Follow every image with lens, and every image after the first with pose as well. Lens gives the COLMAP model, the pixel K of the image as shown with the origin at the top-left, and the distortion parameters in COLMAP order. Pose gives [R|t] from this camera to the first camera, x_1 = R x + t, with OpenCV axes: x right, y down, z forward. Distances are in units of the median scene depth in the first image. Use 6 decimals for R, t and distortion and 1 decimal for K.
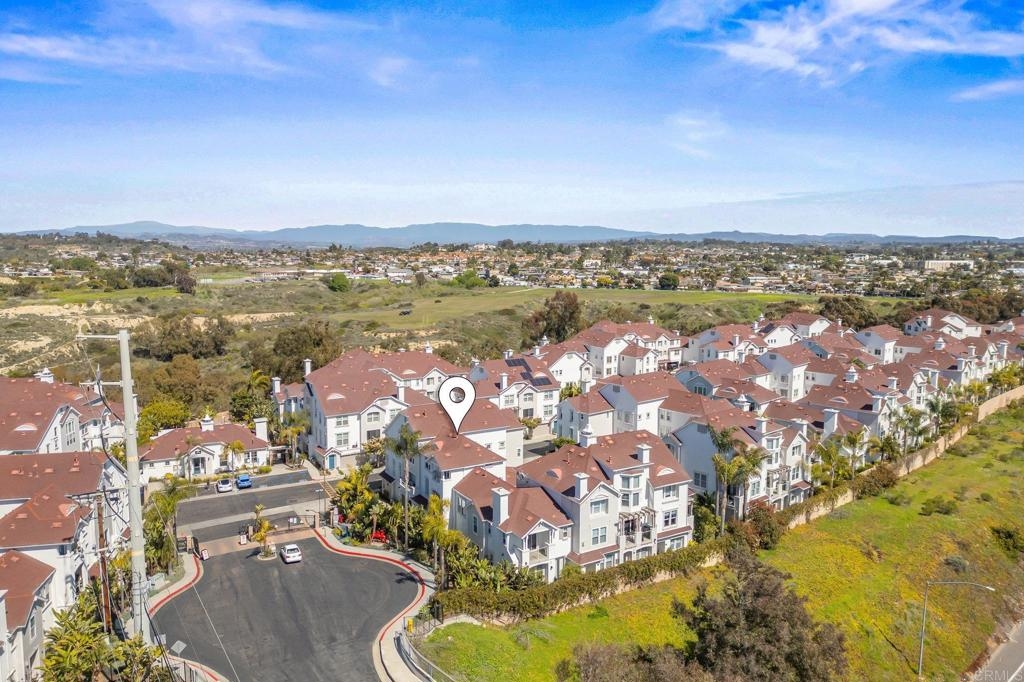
lens RADIAL K [[734.5, 0, 512.0], [0, 734.5, 341.0], [0, 0, 1]] dist [0.073933, -0.060319]
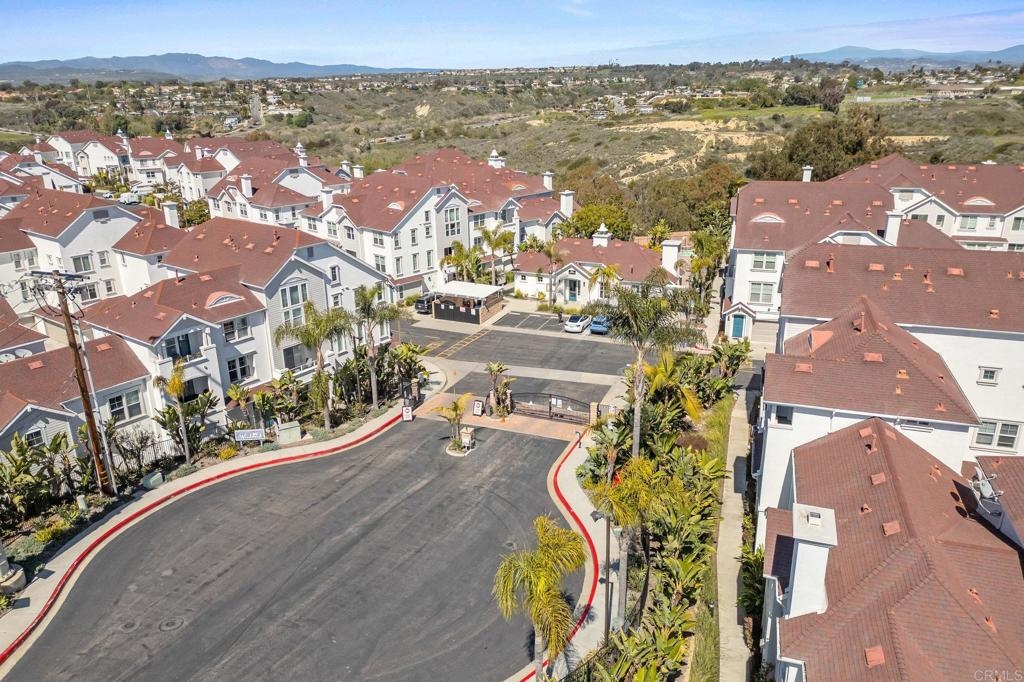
lens RADIAL K [[734.5, 0, 512.0], [0, 734.5, 341.0], [0, 0, 1]] dist [0.073933, -0.060319]
pose [[0.656999, 0.236026, -0.715992, 0.056105], [-0.076894, 0.965754, 0.247802, 0.030980], [0.749960, -0.107750, 0.652648, 0.365228]]
